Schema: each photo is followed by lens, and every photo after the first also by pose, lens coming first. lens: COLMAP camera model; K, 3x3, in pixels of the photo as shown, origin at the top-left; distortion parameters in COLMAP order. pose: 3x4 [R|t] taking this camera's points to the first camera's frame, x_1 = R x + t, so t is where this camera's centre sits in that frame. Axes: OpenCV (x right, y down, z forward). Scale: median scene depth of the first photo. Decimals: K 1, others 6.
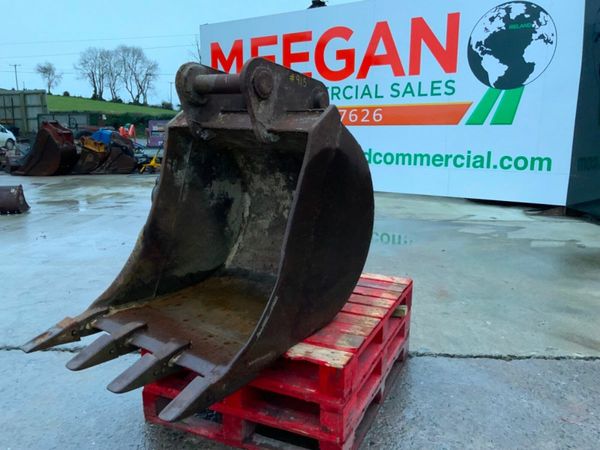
lens RADIAL K [[490.4, 0, 299.8], [0, 490.4, 219.4], [0, 0, 1]] dist [0.067222, -0.119273]
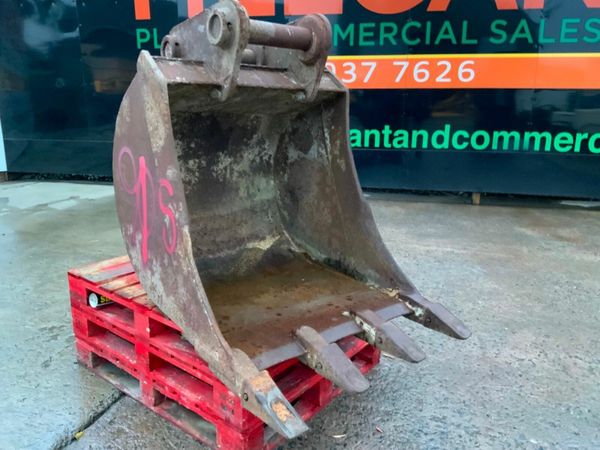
lens RADIAL K [[490.4, 0, 299.8], [0, 490.4, 219.4], [0, 0, 1]] dist [0.067222, -0.119273]
pose [[0.233416, -0.234228, 0.943745, -0.230755], [0.165237, 0.965993, 0.198882, -0.027861], [-0.958235, 0.109519, 0.264181, 0.168207]]
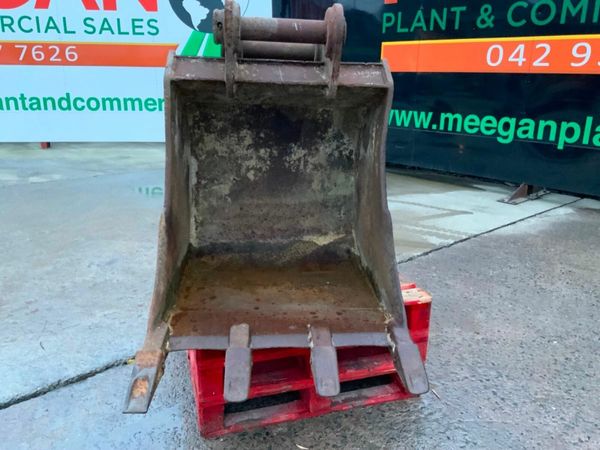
lens RADIAL K [[490.4, 0, 299.8], [0, 490.4, 219.4], [0, 0, 1]] dist [0.067222, -0.119273]
pose [[0.745498, -0.182692, 0.640981, -0.164204], [0.107054, 0.982036, 0.155389, -0.018224], [-0.657854, -0.047222, 0.751664, 0.070035]]
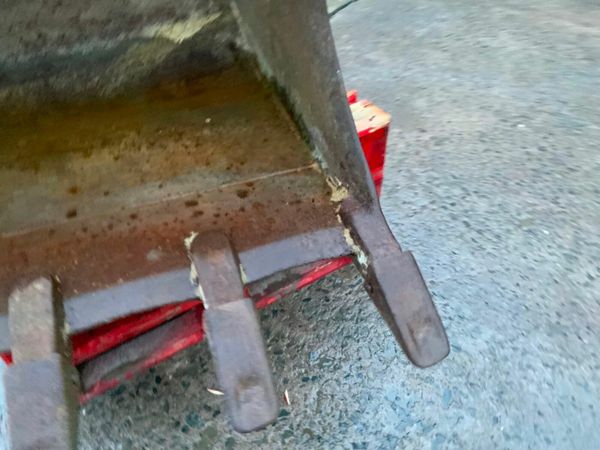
lens RADIAL K [[490.4, 0, 299.8], [0, 490.4, 219.4], [0, 0, 1]] dist [0.067222, -0.119273]
pose [[0.534486, -0.591749, 0.603455, -0.090069], [0.171502, 0.775080, 0.608143, -0.004340], [-0.827594, -0.221550, 0.515756, 0.143526]]
